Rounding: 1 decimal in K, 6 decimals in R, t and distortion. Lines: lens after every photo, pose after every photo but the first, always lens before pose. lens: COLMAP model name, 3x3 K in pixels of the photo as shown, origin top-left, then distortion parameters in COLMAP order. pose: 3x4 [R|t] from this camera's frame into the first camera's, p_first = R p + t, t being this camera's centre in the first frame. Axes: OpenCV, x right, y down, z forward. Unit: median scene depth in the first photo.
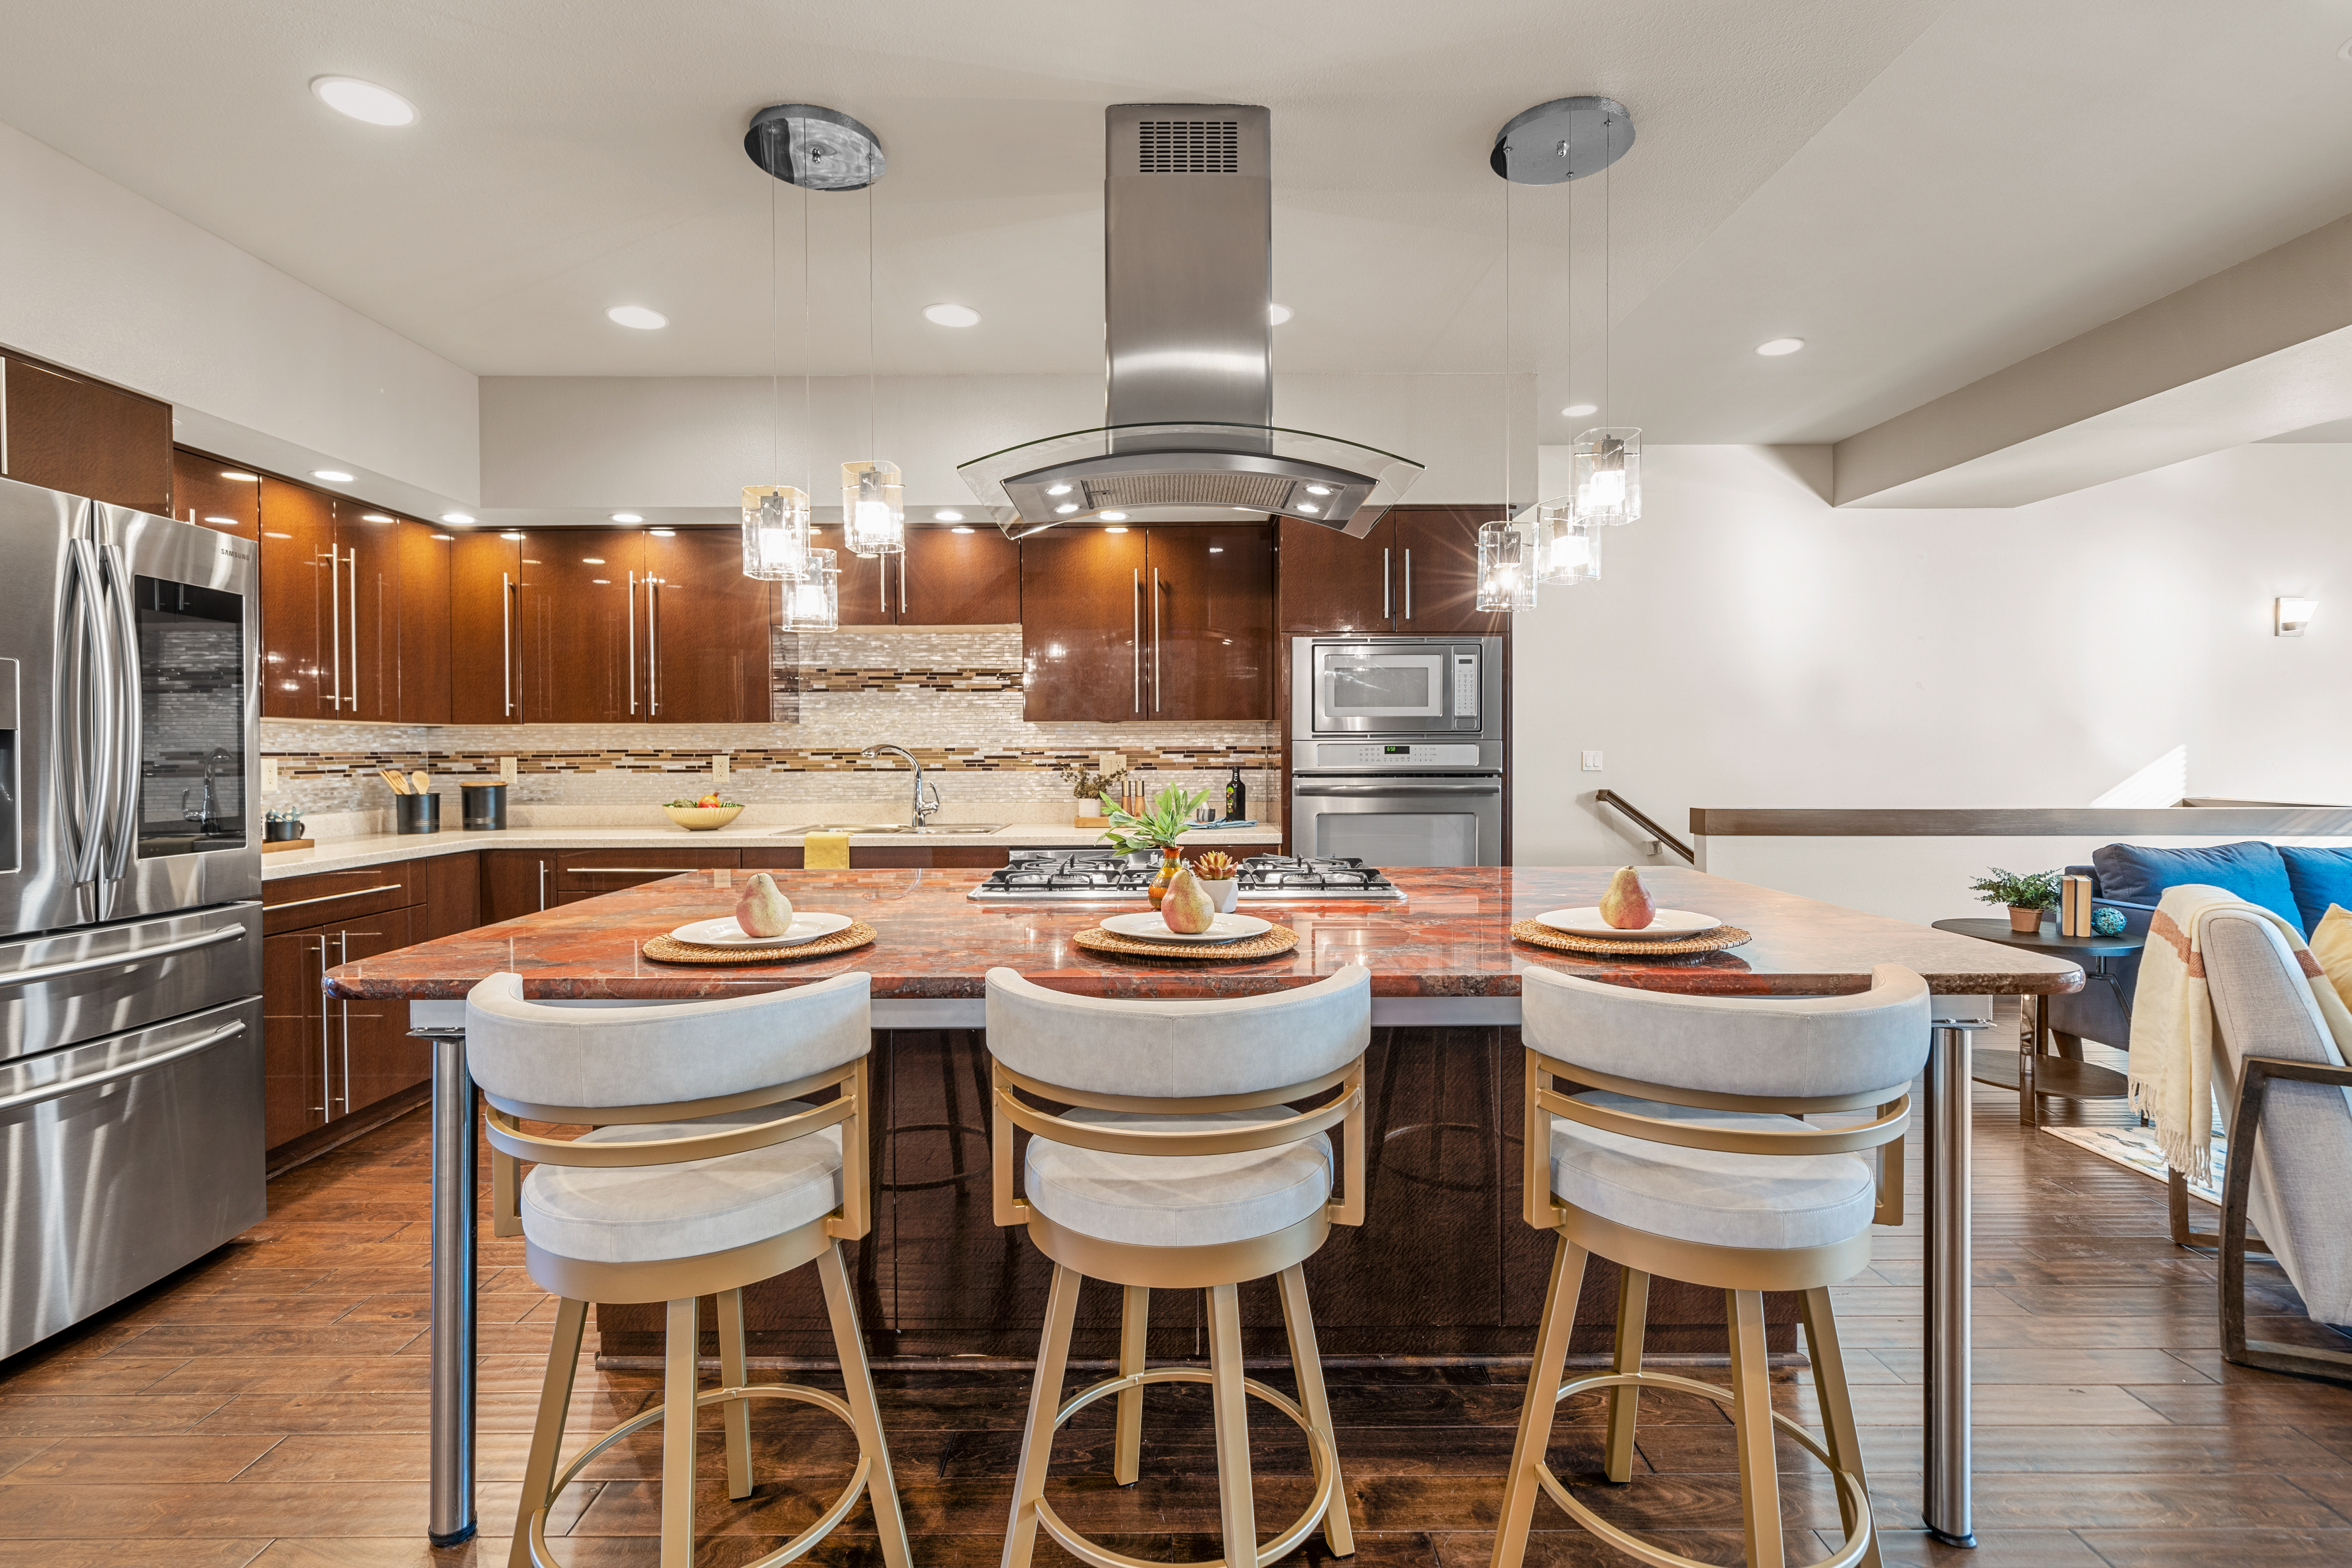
lens RADIAL K [[1077.7, 0, 1172.5], [0, 1077.7, 762.0], [0, 0, 1]] dist [-0.000537, -0.000108]
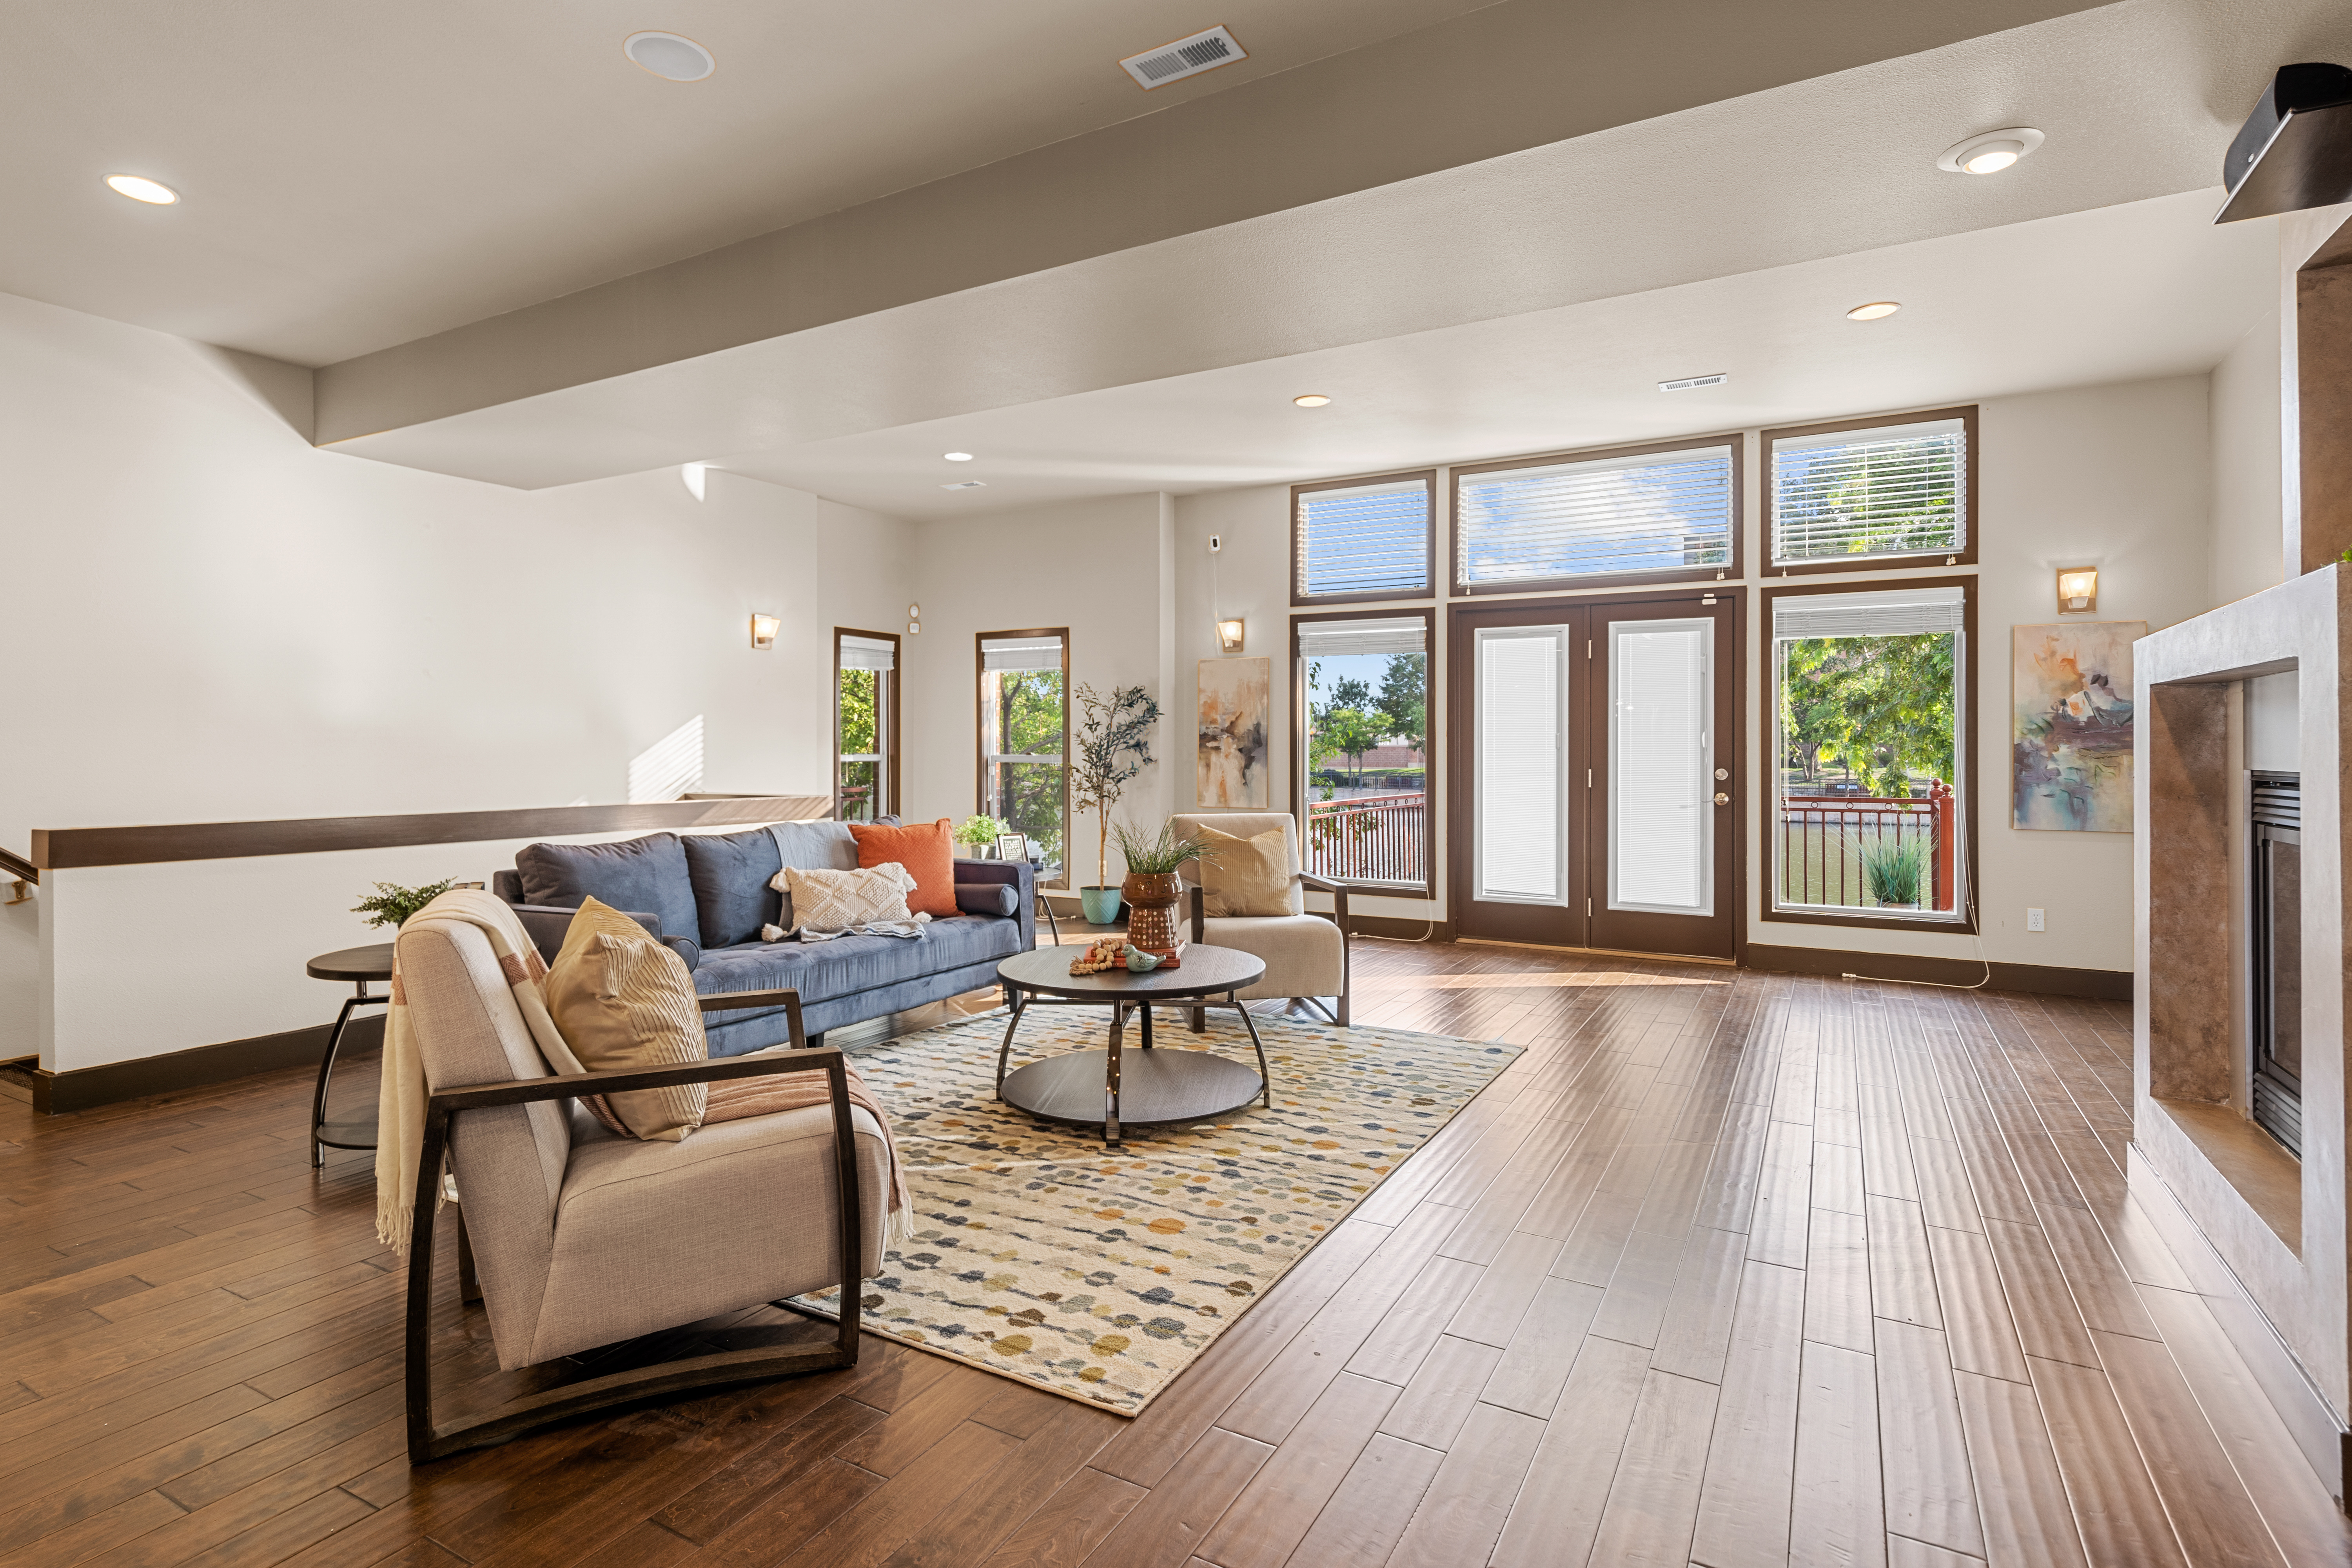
lens RADIAL K [[1187.0, 0, 1163.1], [0, 1187.0, 737.7], [0, 0, 1]] dist [-0.000552, 0.000222]
pose [[0.495387, 0.009748, 0.868618, 0.254782], [0.012904, 0.999744, -0.018579, 0.010369], [-0.868577, 0.020413, 0.495134, 0.016383]]
